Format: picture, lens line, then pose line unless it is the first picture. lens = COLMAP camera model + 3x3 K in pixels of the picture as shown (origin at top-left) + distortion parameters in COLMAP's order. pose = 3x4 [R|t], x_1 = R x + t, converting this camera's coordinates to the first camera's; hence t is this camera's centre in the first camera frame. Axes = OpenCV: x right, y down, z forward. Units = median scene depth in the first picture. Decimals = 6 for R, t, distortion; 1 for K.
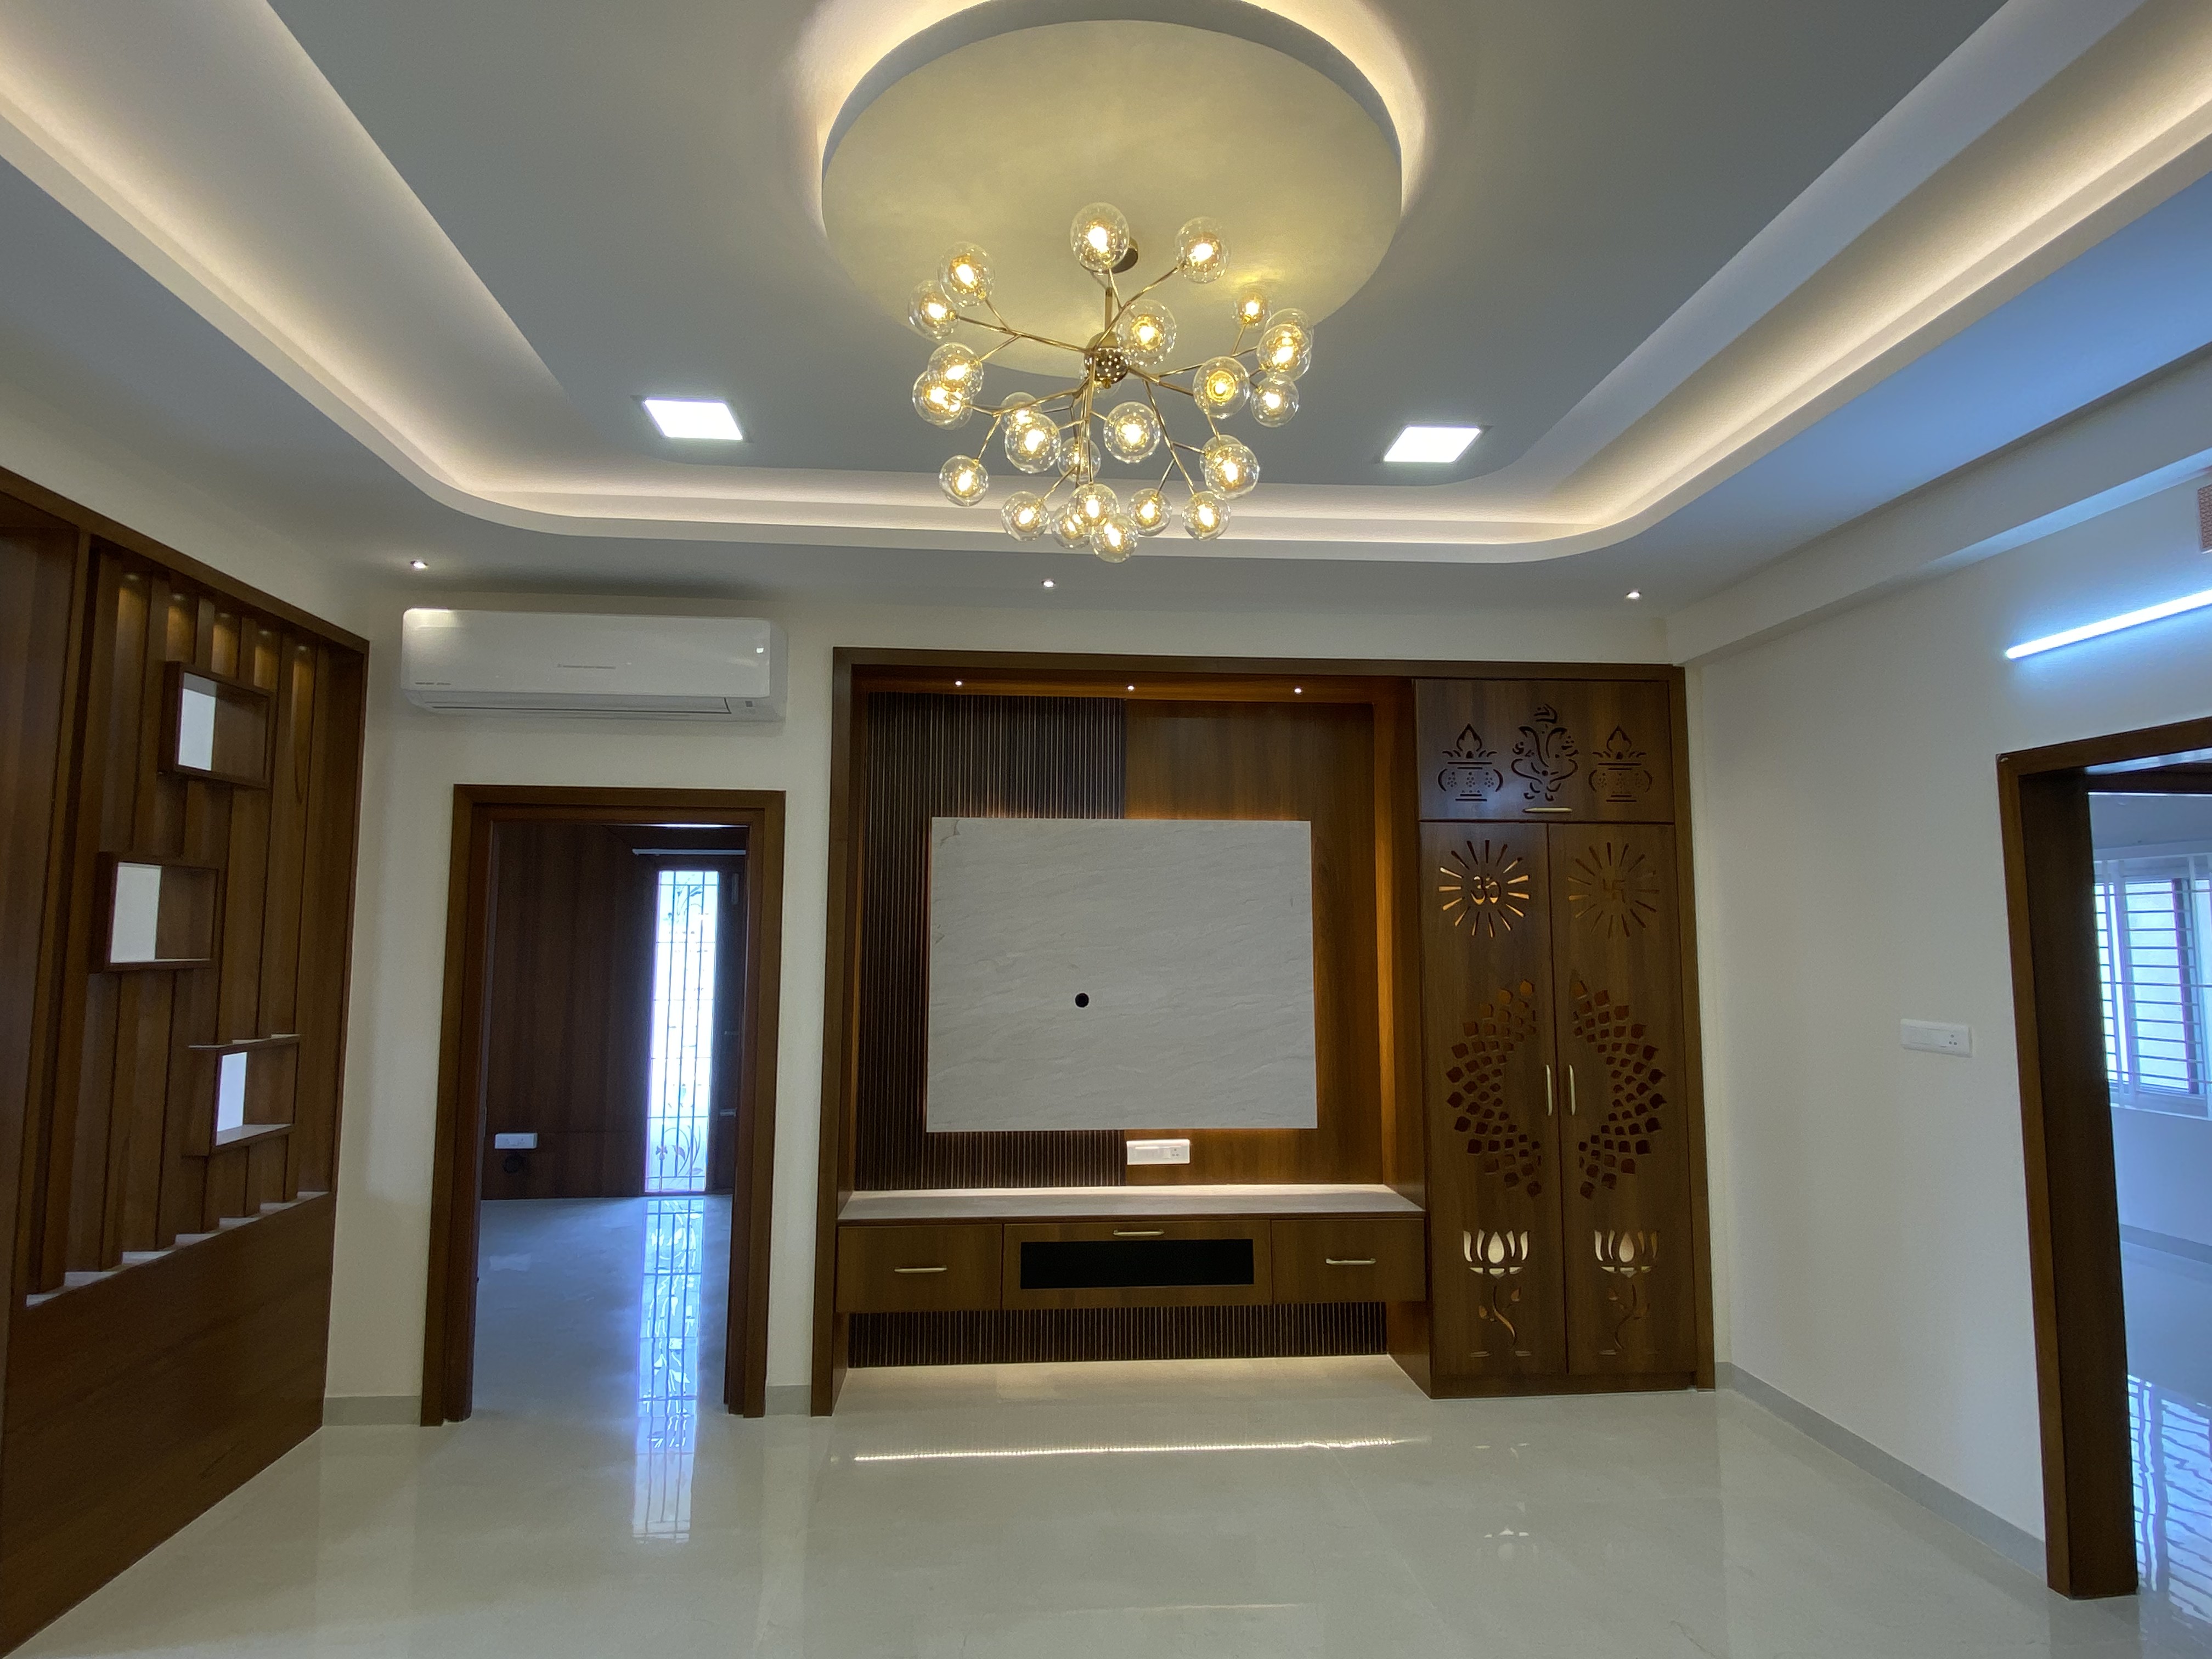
lens RADIAL K [[1154.2, 0, 1091.7], [0, 1154.2, 823.2], [0, 0, 1]] dist [0.047625, -0.044964]
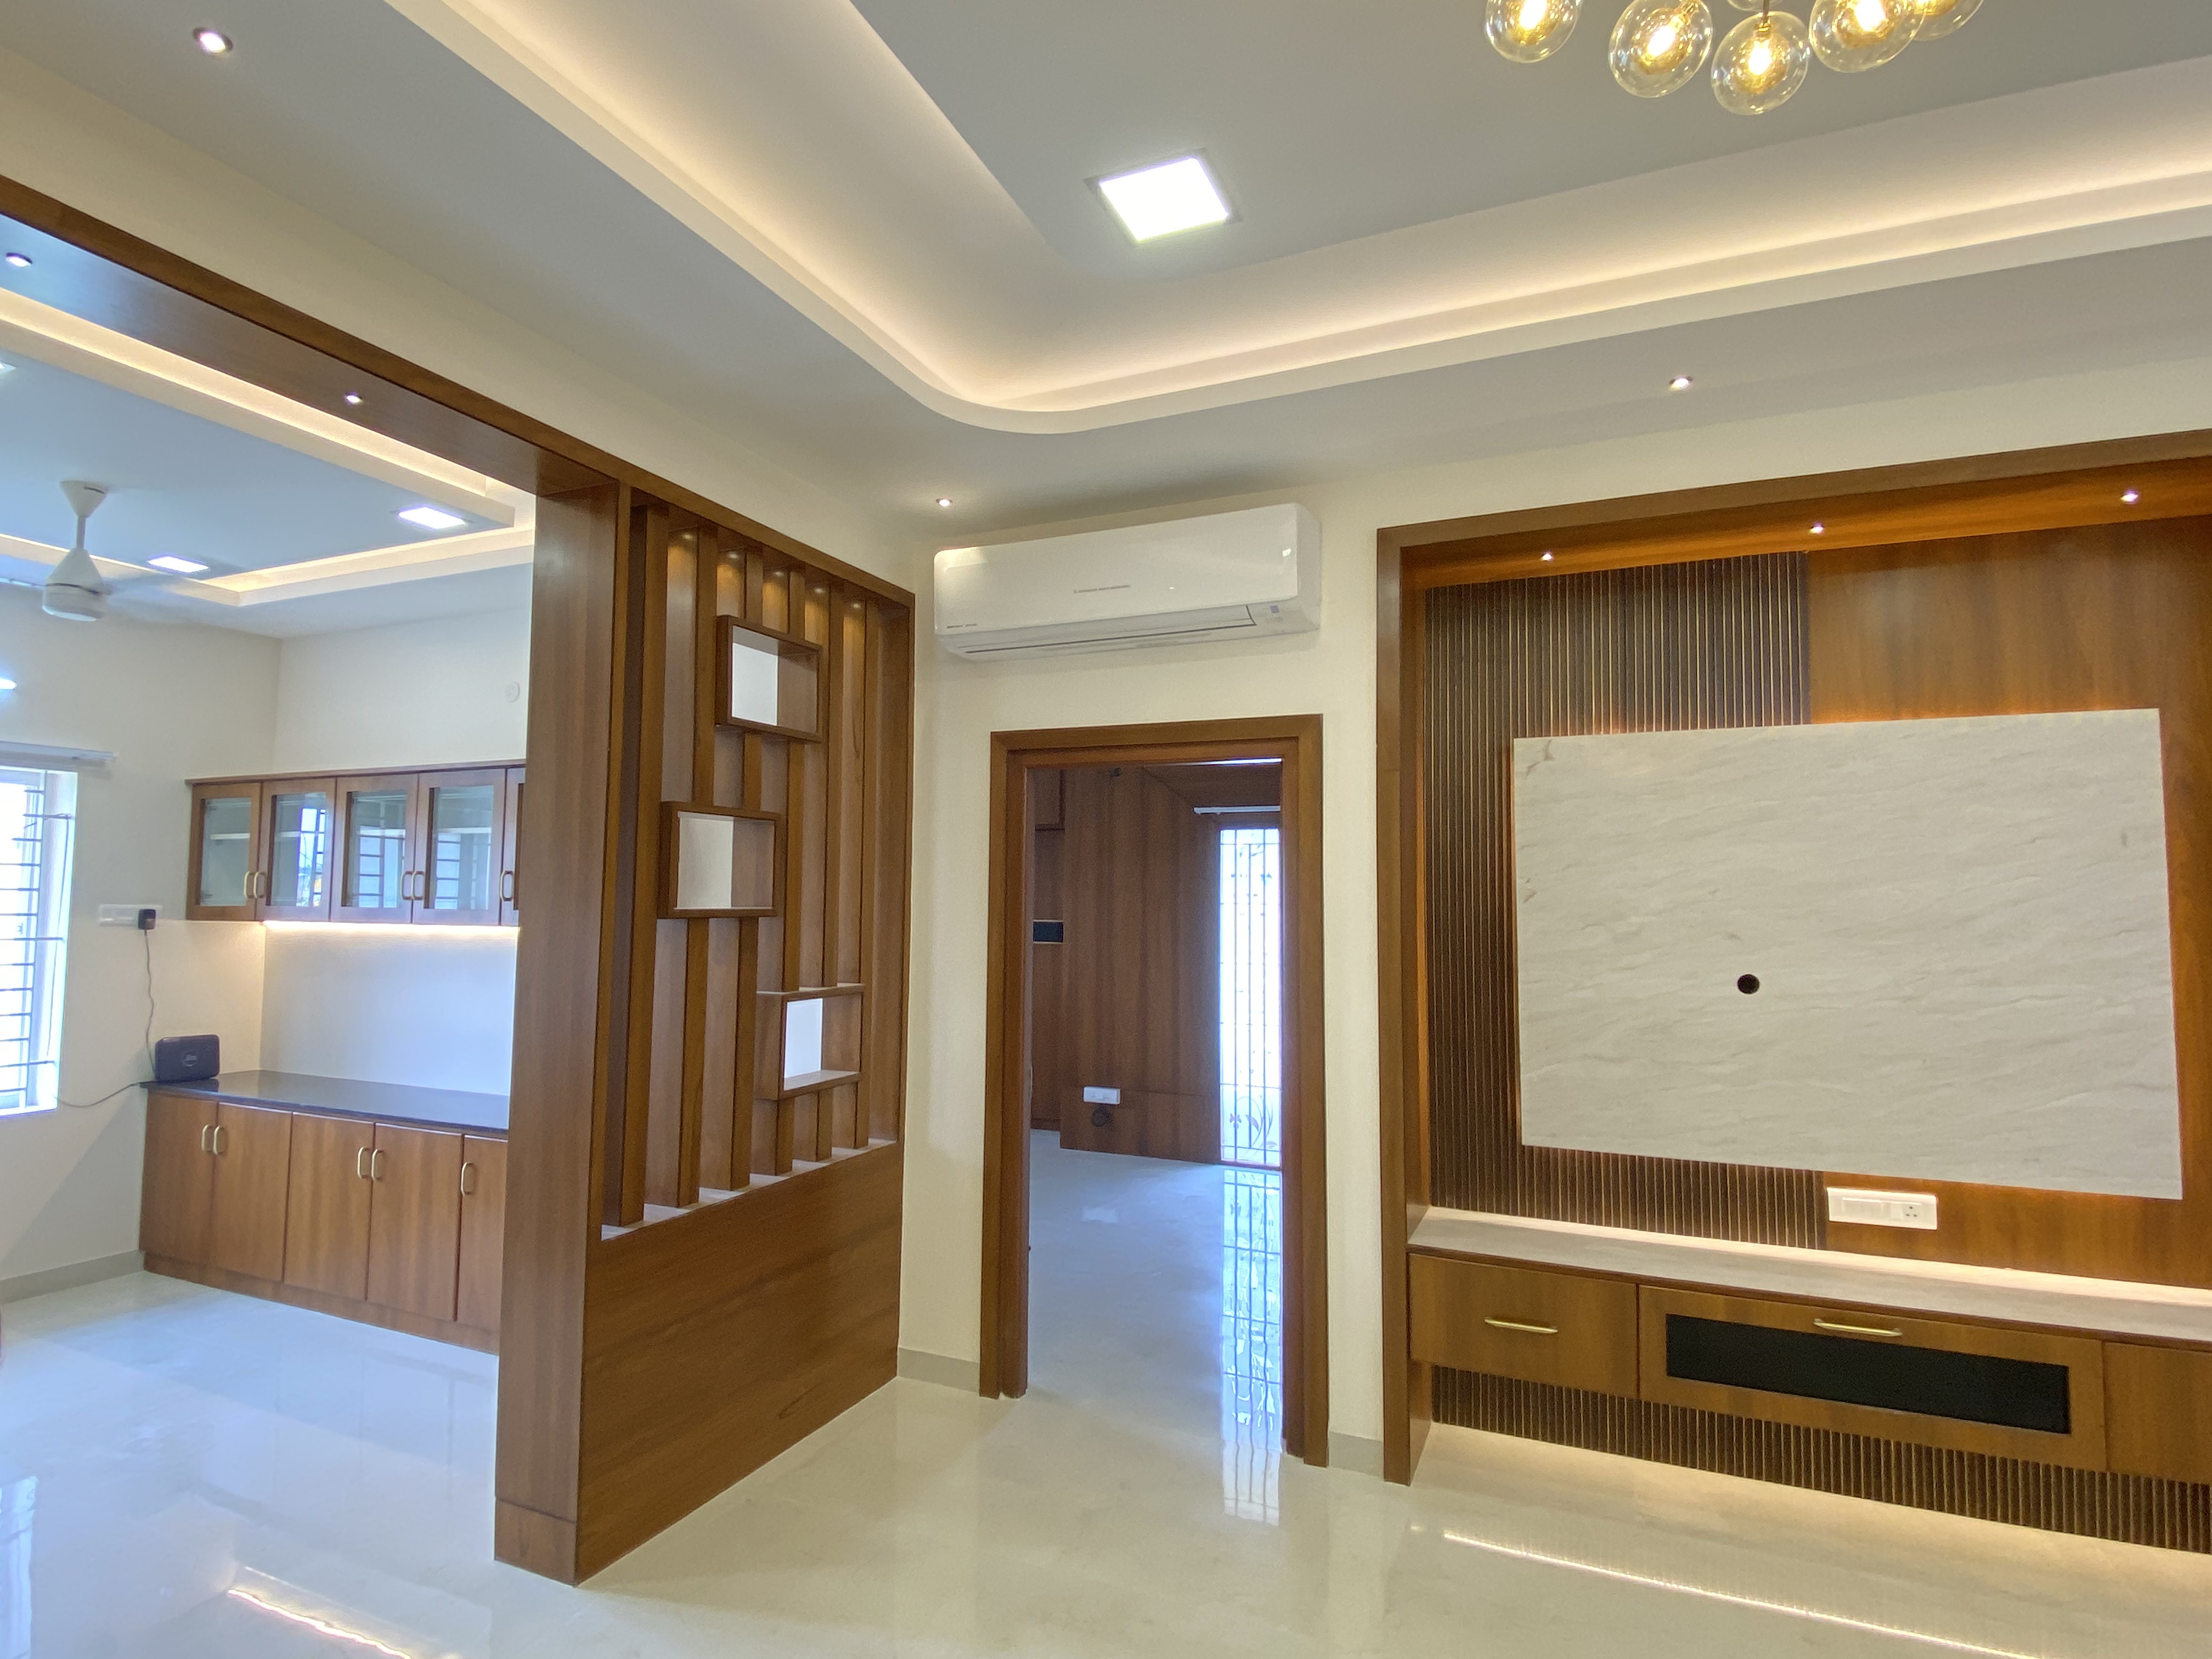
lens RADIAL K [[1154.2, 0, 1091.7], [0, 1154.2, 823.2], [0, 0, 1]] dist [0.047625, -0.044964]
pose [[0.879252, -0.027043, -0.475589, -0.019862], [0.039259, 0.999105, 0.015769, 0.029205], [0.474736, -0.032536, 0.879526, 0.189944]]
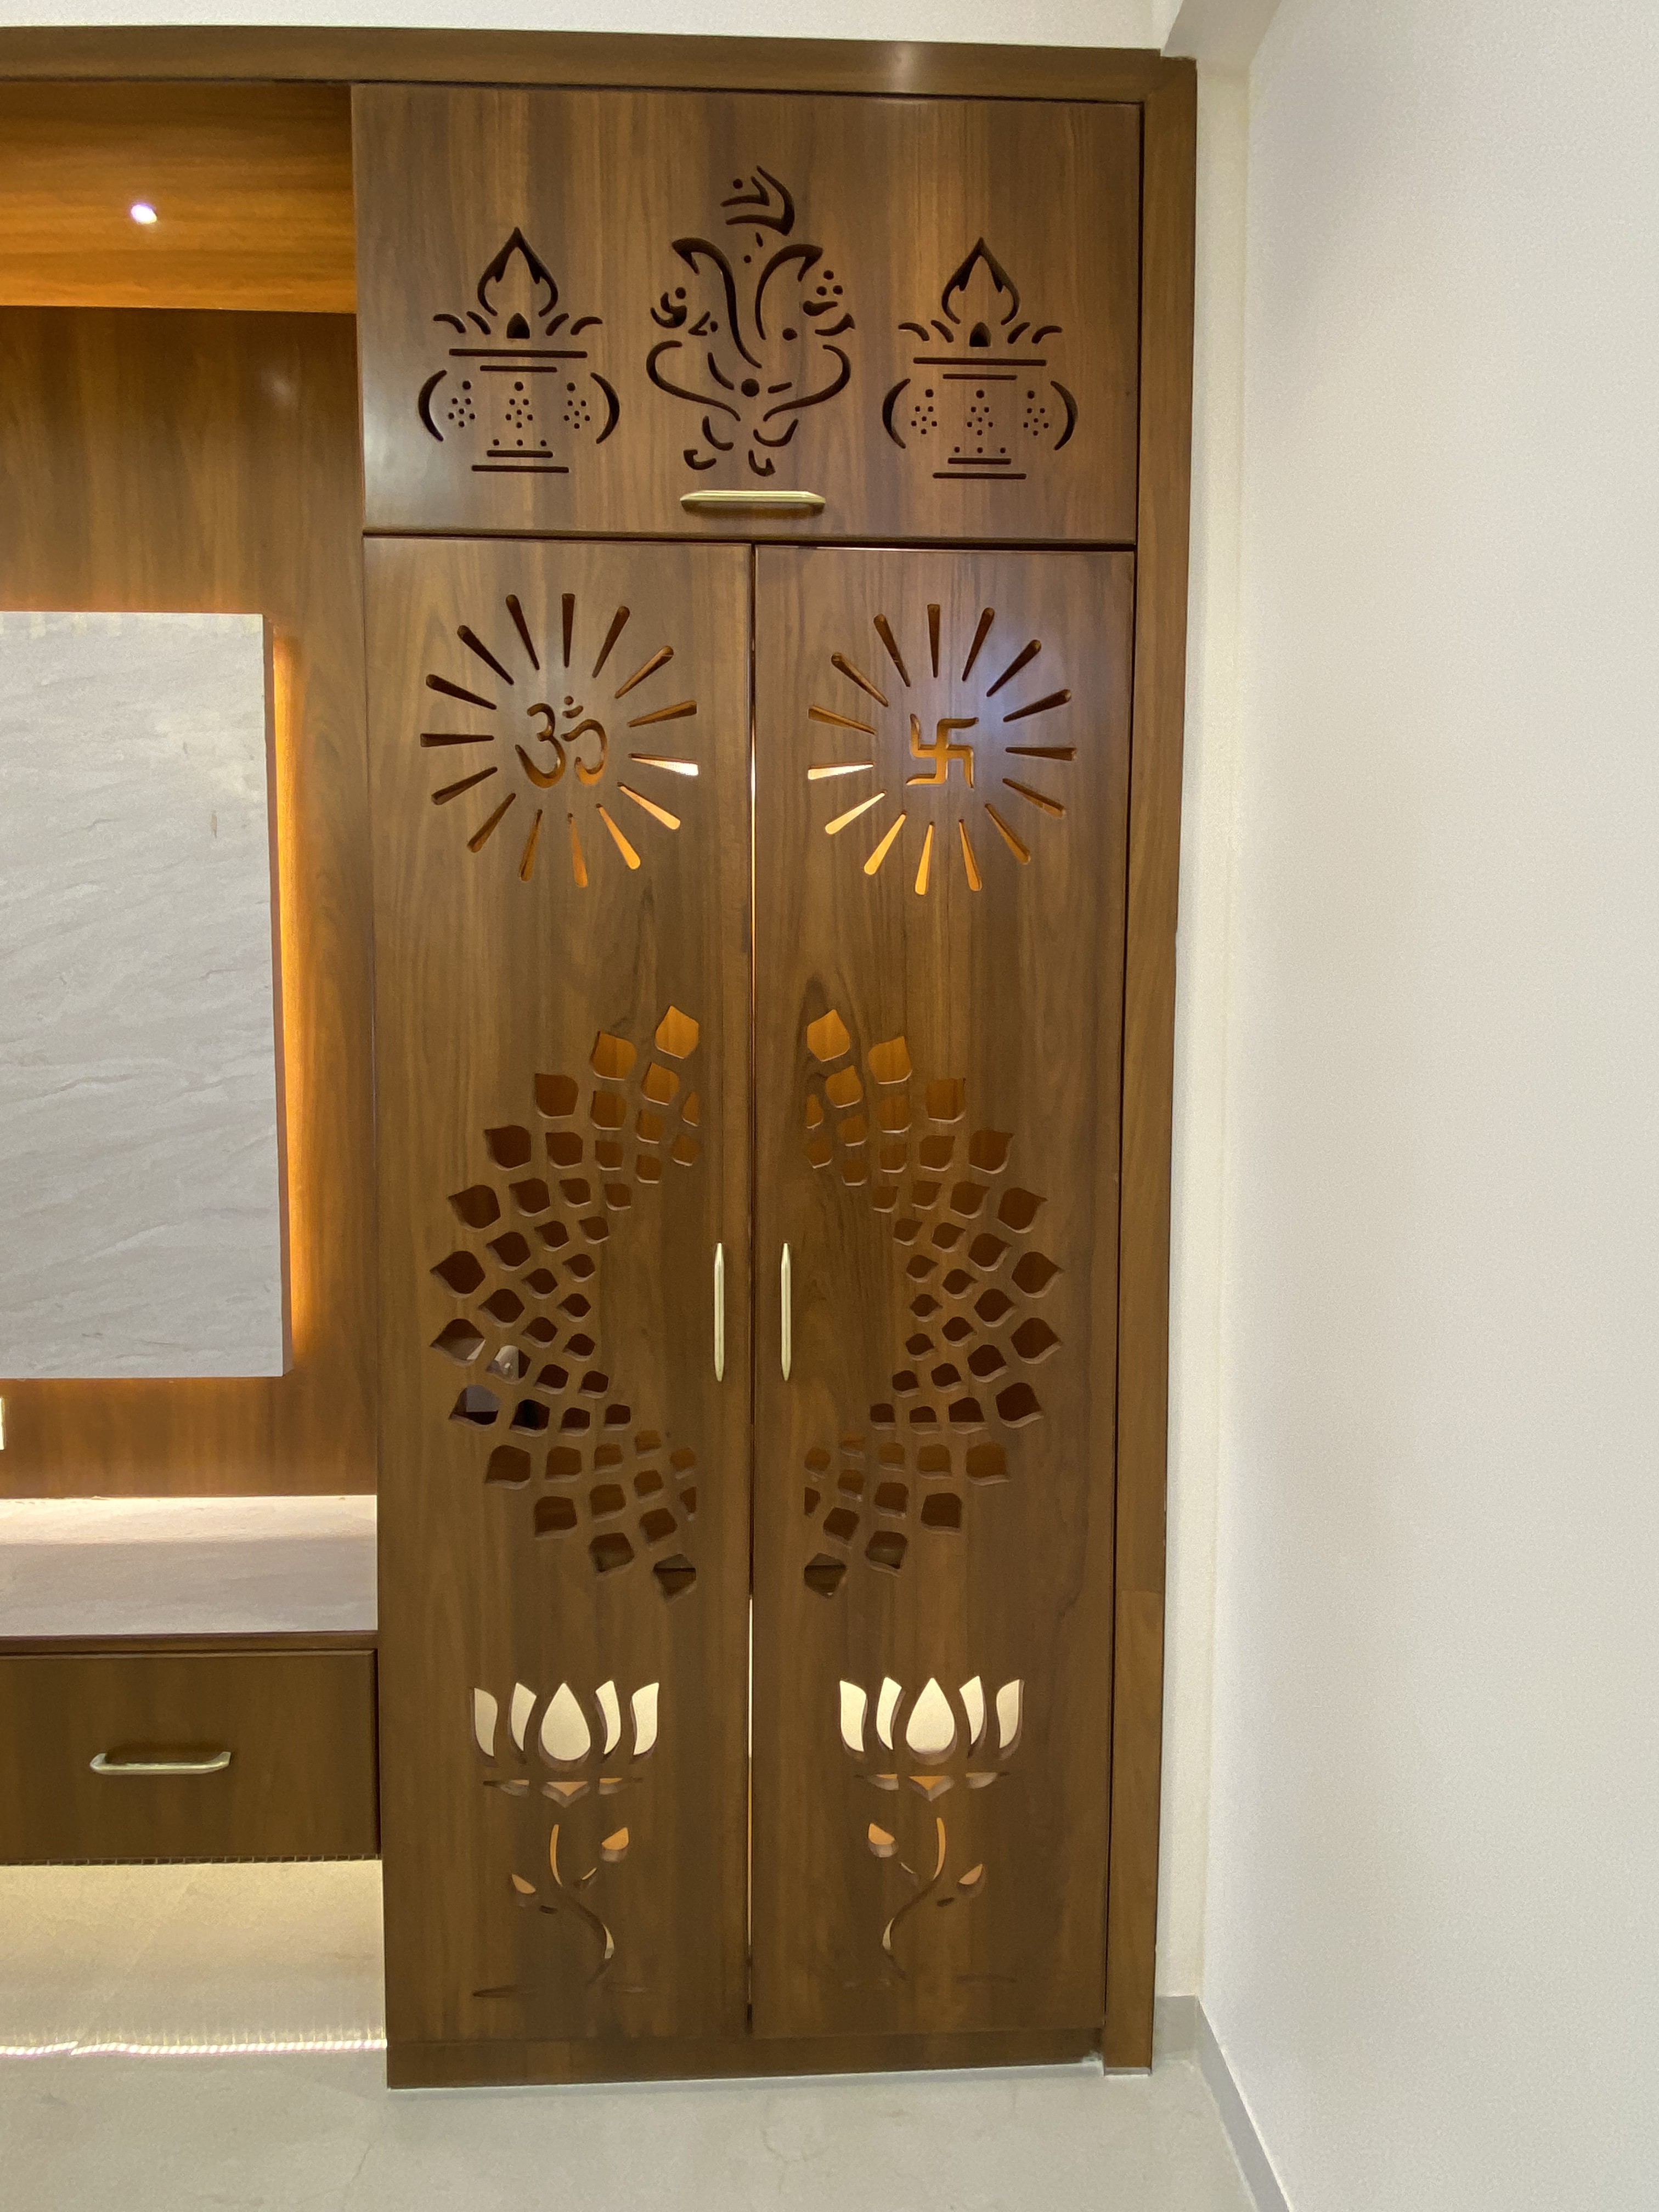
lens RADIAL K [[1105.8, 0, 832.6], [0, 1105.8, 1096.4], [0, 0, 1]] dist [0.034869, -0.037770]
pose [[0.999579, -0.001597, -0.028980, 0.436589], [0.006045, 0.988042, 0.154064, 0.111902], [0.028387, -0.154175, 0.987636, 0.675178]]
